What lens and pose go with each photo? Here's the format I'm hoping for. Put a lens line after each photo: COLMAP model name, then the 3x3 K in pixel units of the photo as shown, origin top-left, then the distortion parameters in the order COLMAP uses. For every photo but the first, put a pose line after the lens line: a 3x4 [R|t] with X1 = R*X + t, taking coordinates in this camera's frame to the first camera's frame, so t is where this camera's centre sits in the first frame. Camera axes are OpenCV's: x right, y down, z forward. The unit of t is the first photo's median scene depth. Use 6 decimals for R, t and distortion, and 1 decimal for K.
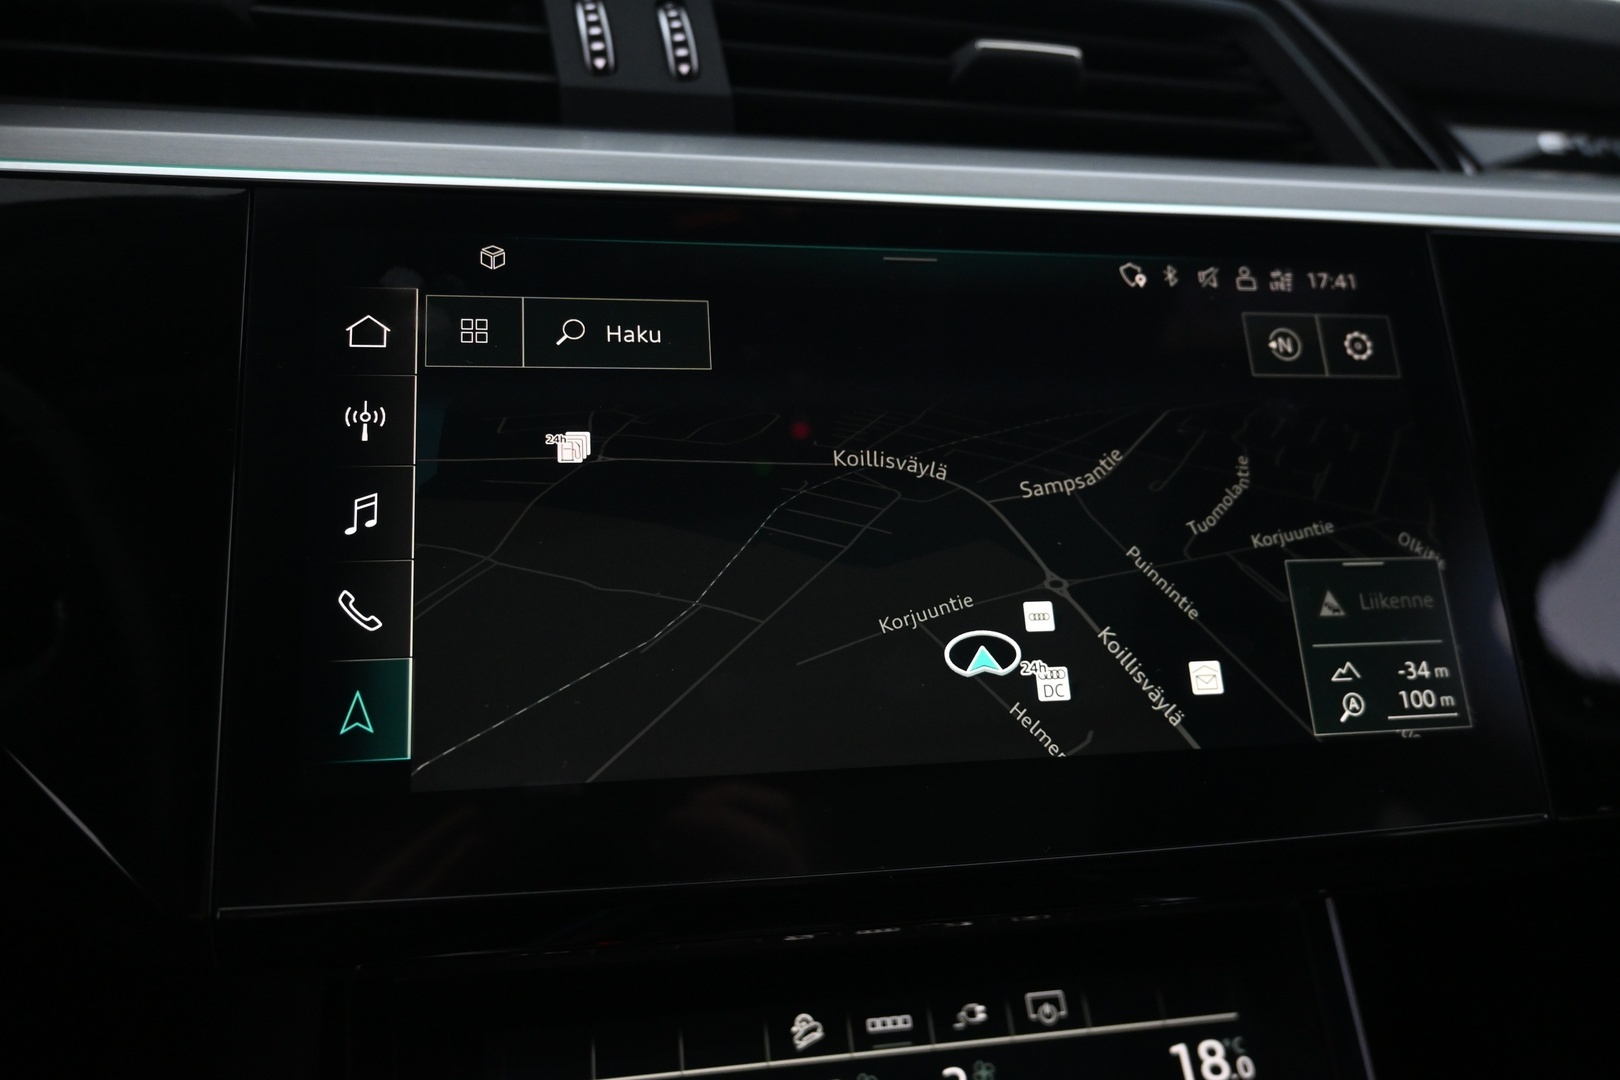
lens RADIAL K [[1205.8, 0, 810.0], [0, 1205.8, 540.0], [0, 0, 1]] dist [0.001858, -0.002834]
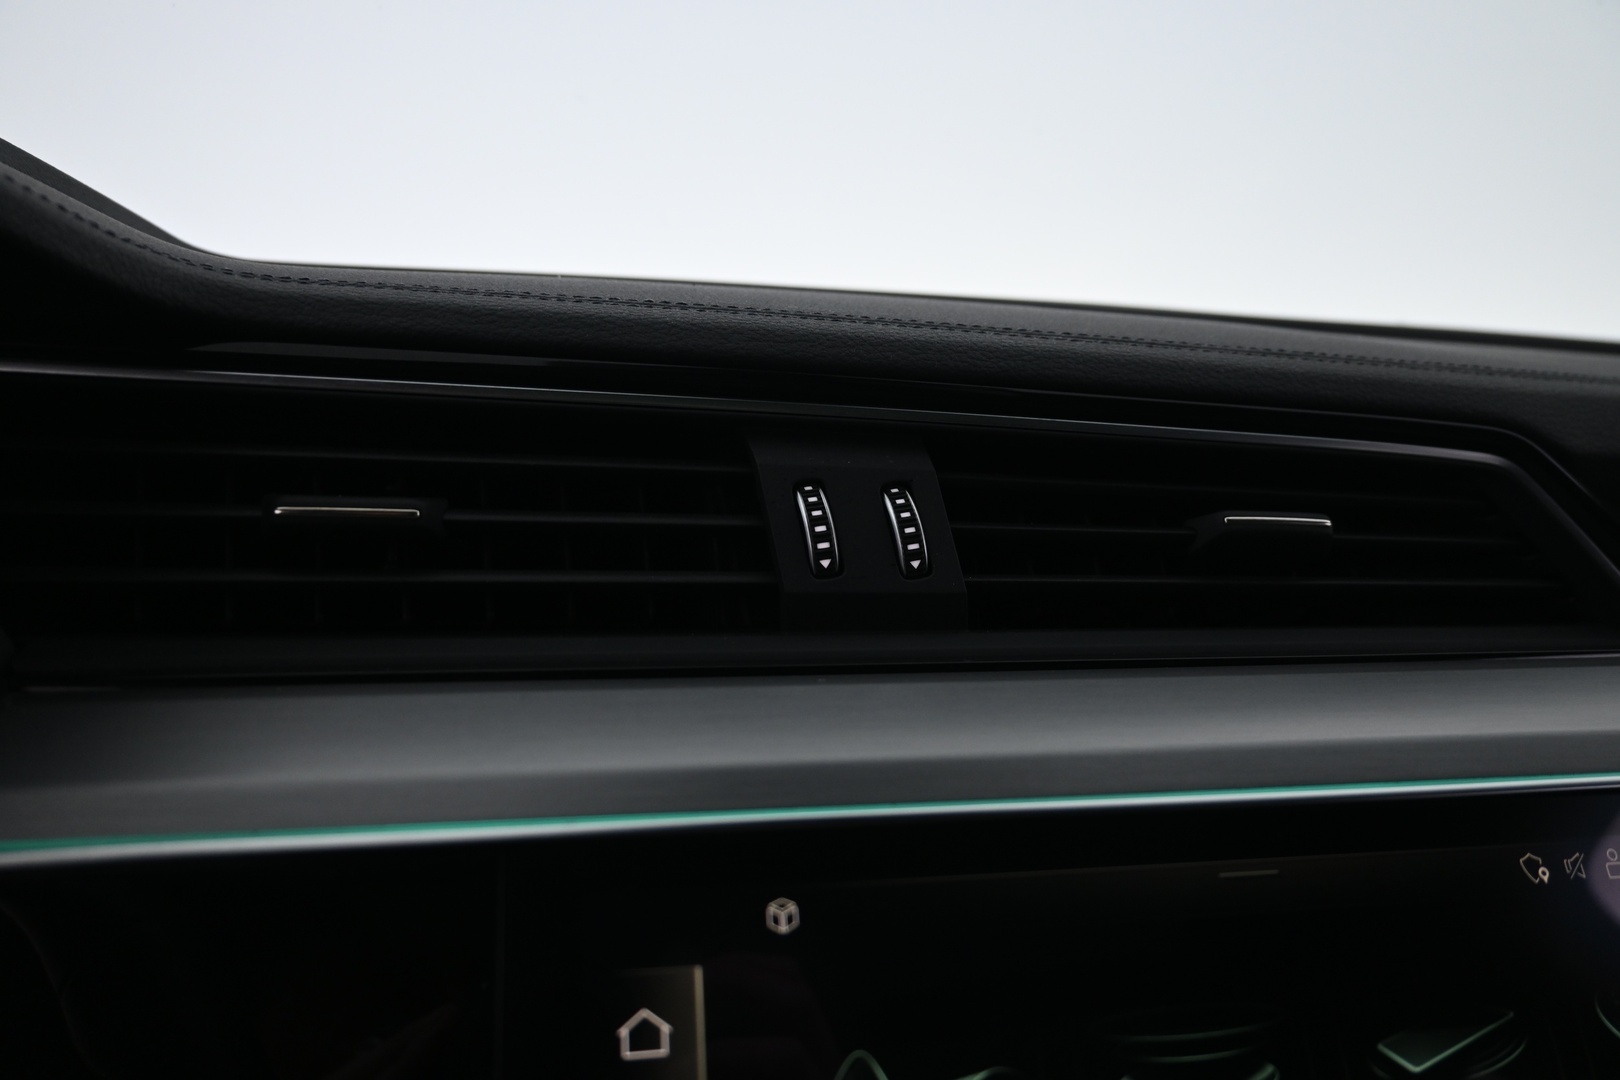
lens RADIAL K [[1205.8, 0, 810.0], [0, 1205.8, 540.0], [0, 0, 1]] dist [0.001858, -0.002834]
pose [[0.999941, -0.006653, 0.008541, -0.202110], [0.007635, 0.992667, -0.120638, -0.318008], [-0.007675, 0.120696, 0.992660, 0.110241]]
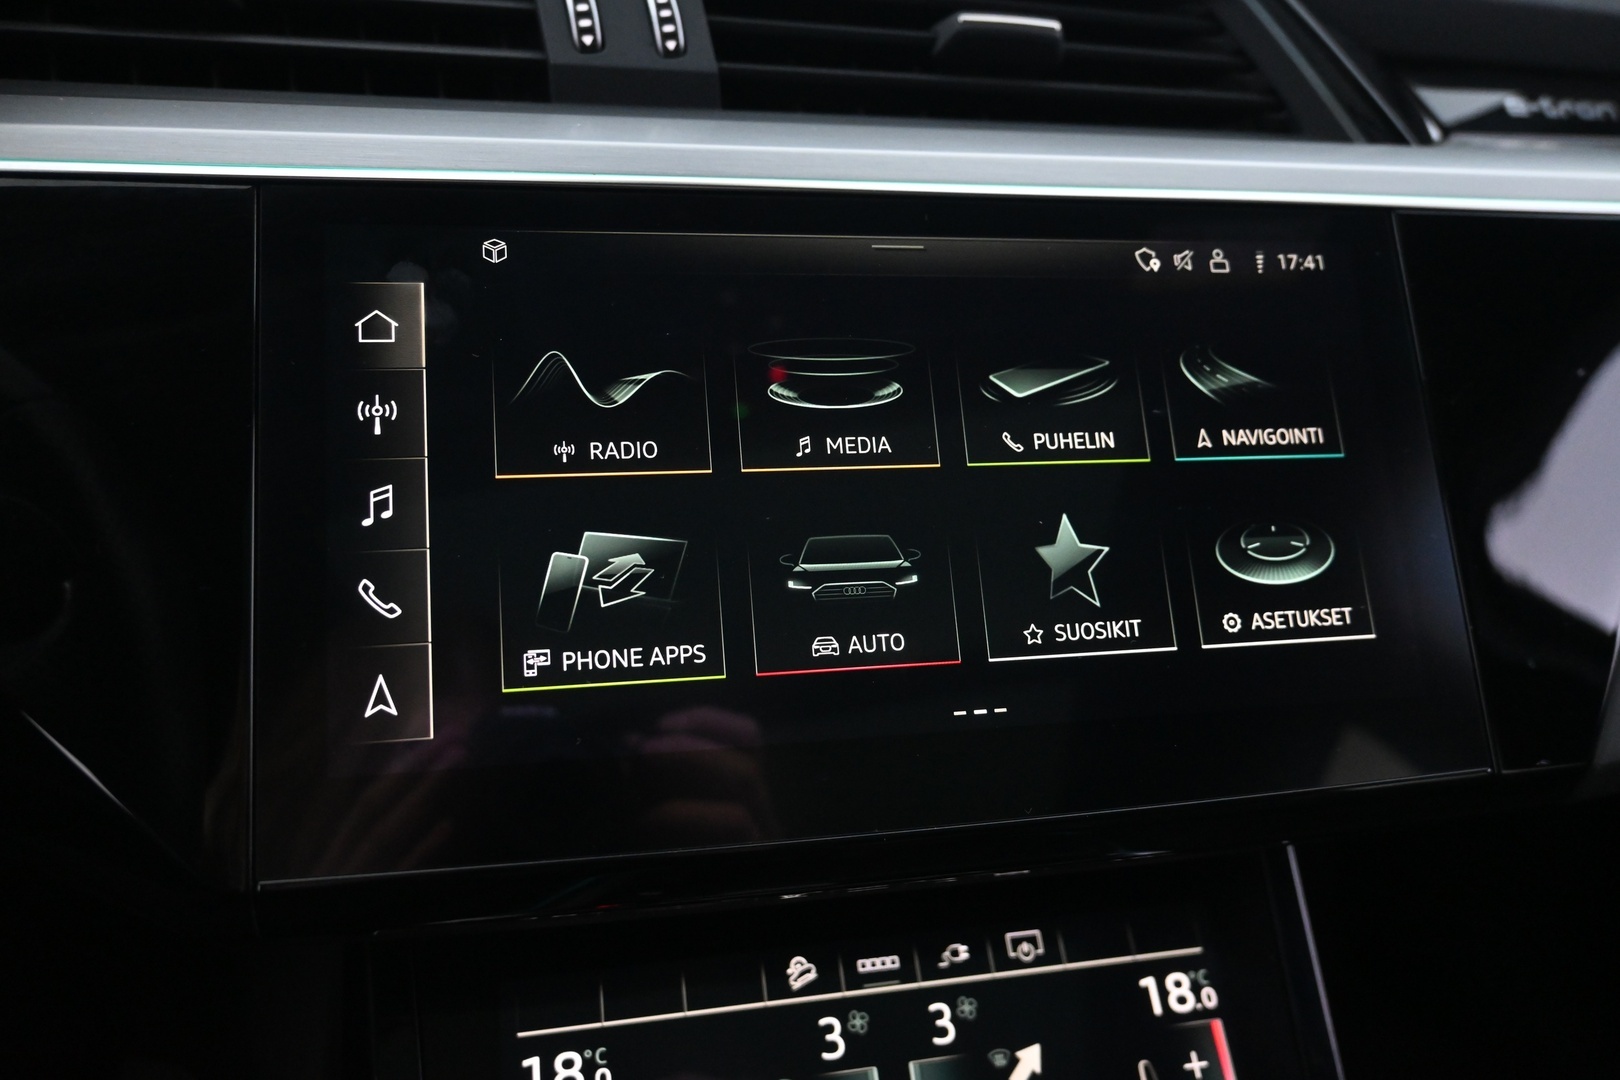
lens RADIAL K [[1205.8, 0, 810.0], [0, 1205.8, 540.0], [0, 0, 1]] dist [0.001858, -0.002834]
pose [[0.999679, -0.009339, 0.023550, -0.016485], [0.007882, 0.998092, 0.061244, -0.039510], [-0.024077, -0.061039, 0.997845, -0.040114]]
